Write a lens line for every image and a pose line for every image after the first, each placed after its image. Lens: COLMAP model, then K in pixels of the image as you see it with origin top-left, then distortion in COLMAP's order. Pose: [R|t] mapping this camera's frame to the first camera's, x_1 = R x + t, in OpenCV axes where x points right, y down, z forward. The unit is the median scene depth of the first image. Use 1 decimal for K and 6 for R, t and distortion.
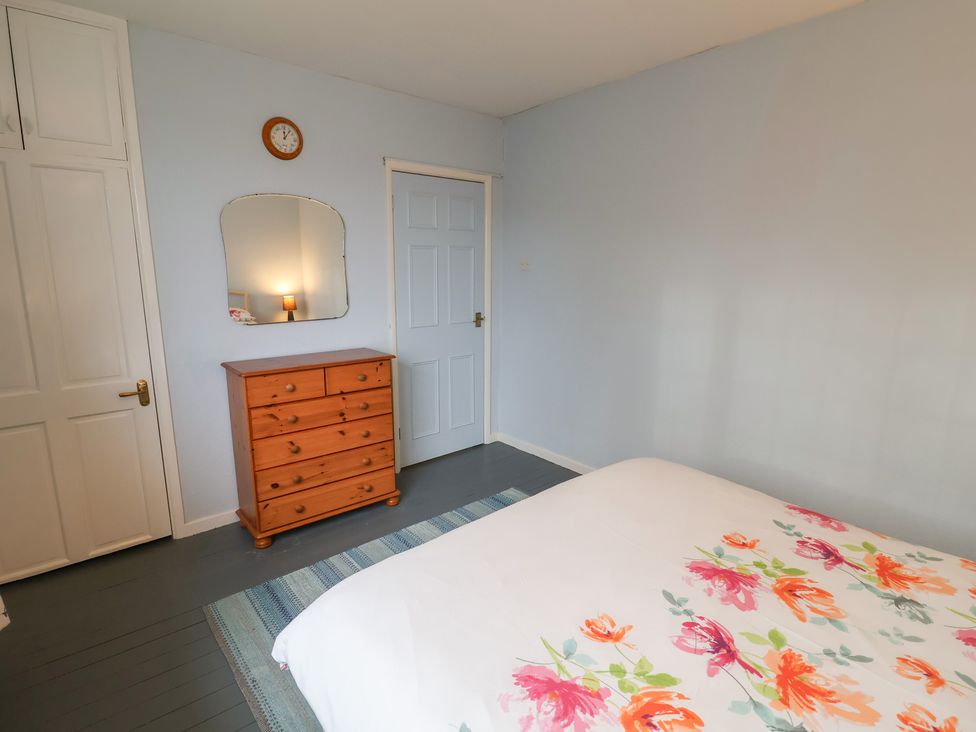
lens RADIAL K [[516.0, 0, 499.3], [0, 516.0, 361.3], [0, 0, 1]] dist [-0.005279, -0.012632]
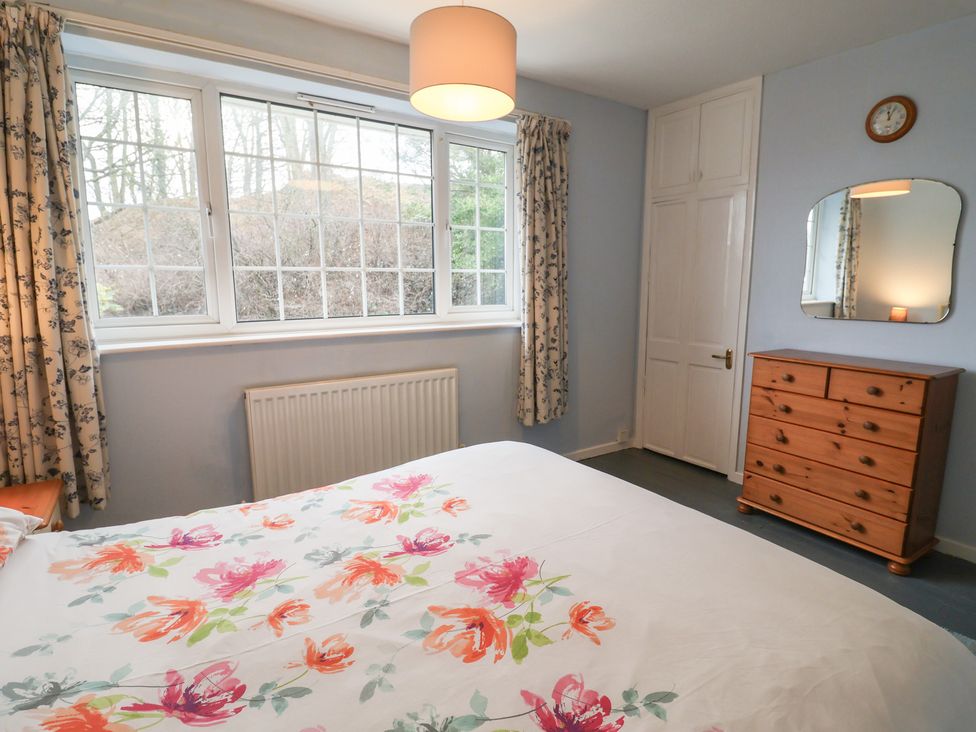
lens RADIAL K [[482.0, 0, 488.1], [0, 482.0, 402.5], [0, 0, 1]] dist [-0.002307, -0.032875]
pose [[-0.131322, 0.239326, -0.962017, 1.188329], [-0.178621, 0.948827, 0.260427, -0.085457], [0.975115, 0.206037, -0.081853, 0.978254]]
